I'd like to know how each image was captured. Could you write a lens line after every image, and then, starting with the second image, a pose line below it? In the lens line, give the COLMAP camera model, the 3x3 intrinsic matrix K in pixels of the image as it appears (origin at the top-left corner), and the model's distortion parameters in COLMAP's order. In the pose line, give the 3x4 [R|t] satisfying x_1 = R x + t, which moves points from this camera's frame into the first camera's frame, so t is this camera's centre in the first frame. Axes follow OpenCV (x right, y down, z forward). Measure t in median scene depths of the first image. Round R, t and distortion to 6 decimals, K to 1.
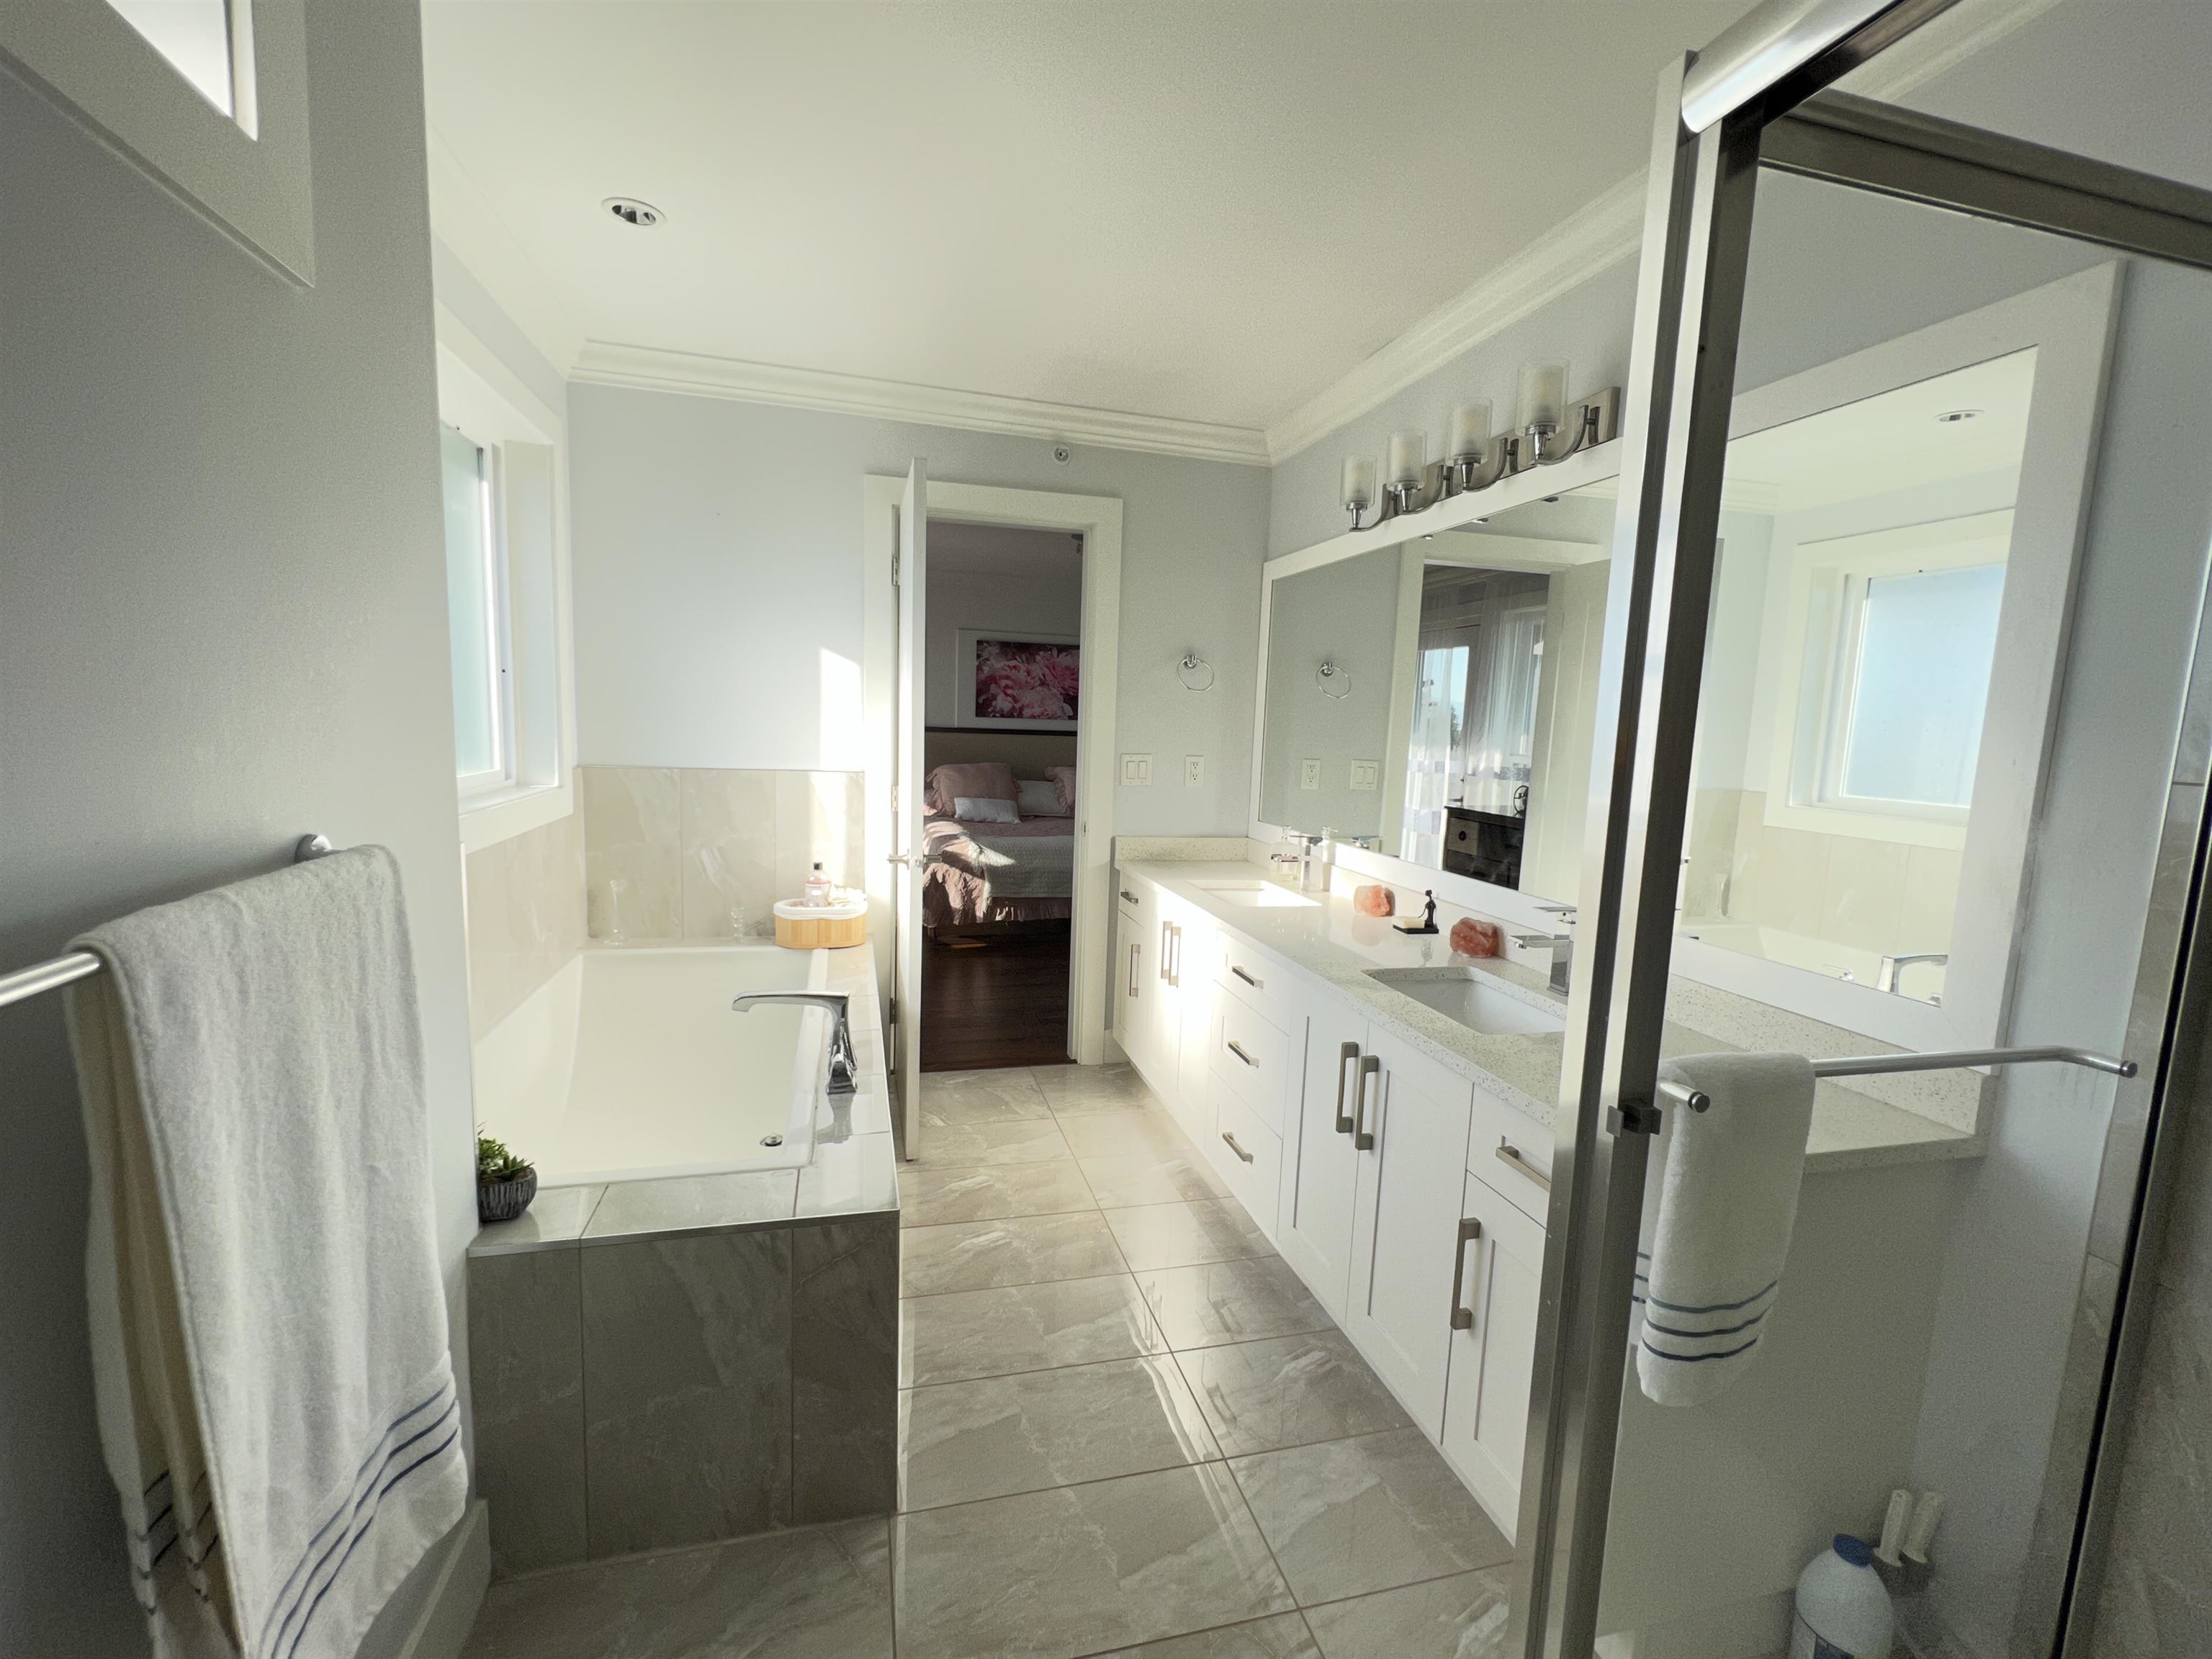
lens RADIAL K [[919.2, 0, 1099.2], [0, 919.2, 830.5], [0, 0, 1]] dist [-0.000128, 0.000000]
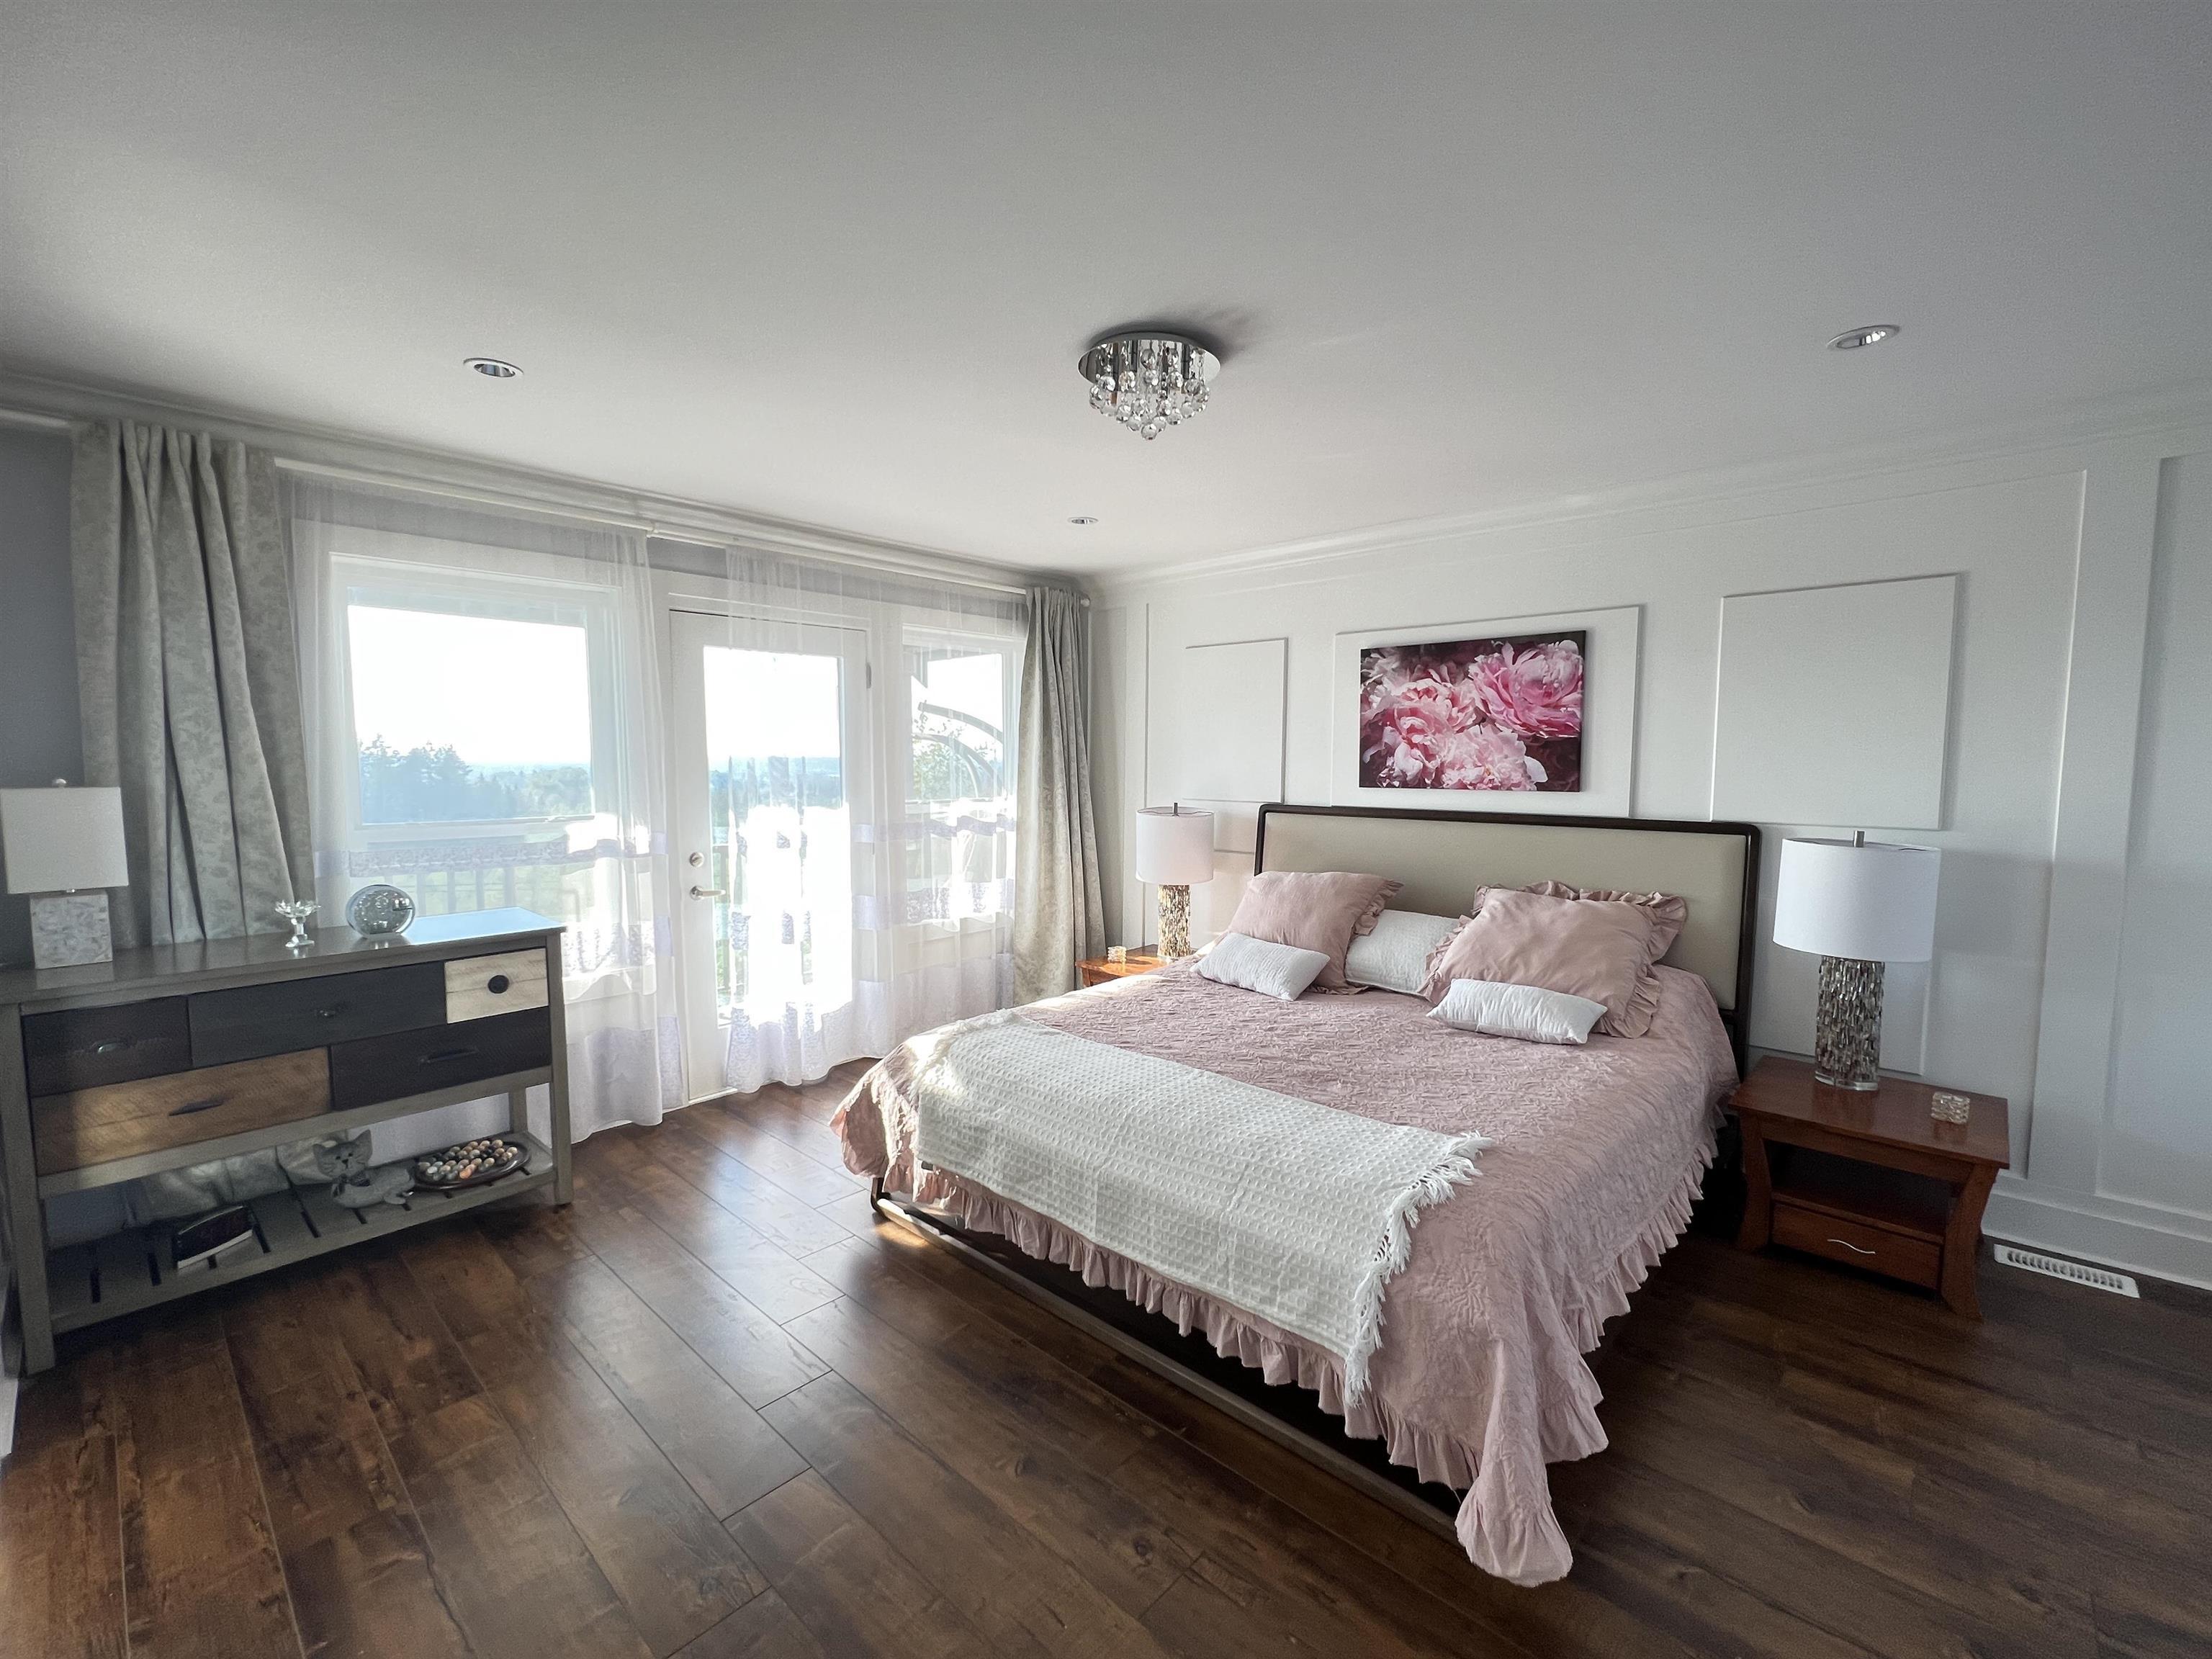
lens RADIAL K [[919.2, 0, 1108.0], [0, 919.2, 823.8], [0, 0, 1]] dist [-0.000128, 0.000000]
pose [[0.539495, 0.032035, -0.841379, 0.251018], [-0.086873, 0.996061, -0.017779, -0.078204], [0.837495, 0.082685, 0.540152, 0.574015]]
